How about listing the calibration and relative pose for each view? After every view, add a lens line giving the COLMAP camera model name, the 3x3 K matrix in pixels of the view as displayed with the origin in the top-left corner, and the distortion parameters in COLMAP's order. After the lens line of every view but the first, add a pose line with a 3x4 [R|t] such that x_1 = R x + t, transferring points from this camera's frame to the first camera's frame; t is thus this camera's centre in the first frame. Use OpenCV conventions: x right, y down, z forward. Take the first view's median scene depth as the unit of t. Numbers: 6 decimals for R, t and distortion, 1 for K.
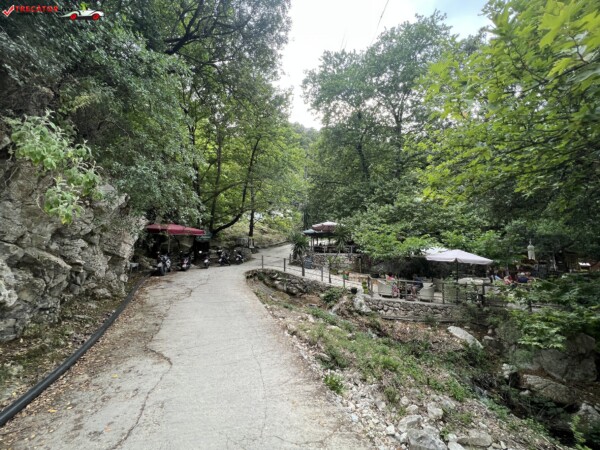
lens RADIAL K [[239.6, 0, 303.4], [0, 239.6, 227.1], [0, 0, 1]] dist [0.000773, 0.000001]
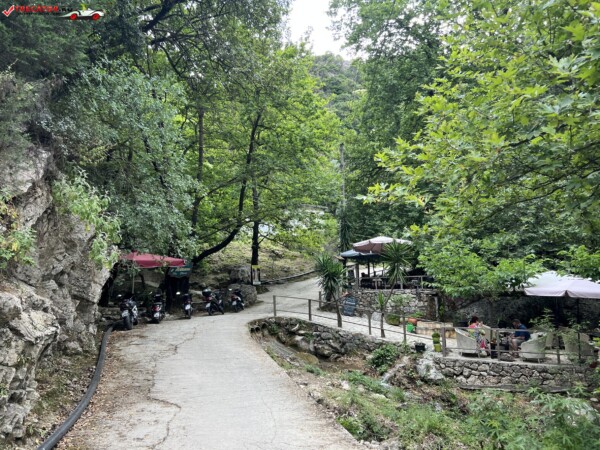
lens RADIAL K [[452.9, 0, 300.0], [0, 452.9, 225.0], [0, 0, 1]] dist [0.050693, -0.056578]
pose [[0.992664, -0.044897, -0.112261, 0.040847], [0.040474, 0.998324, -0.041377, -0.015897], [0.113931, 0.036530, 0.992817, -0.194105]]
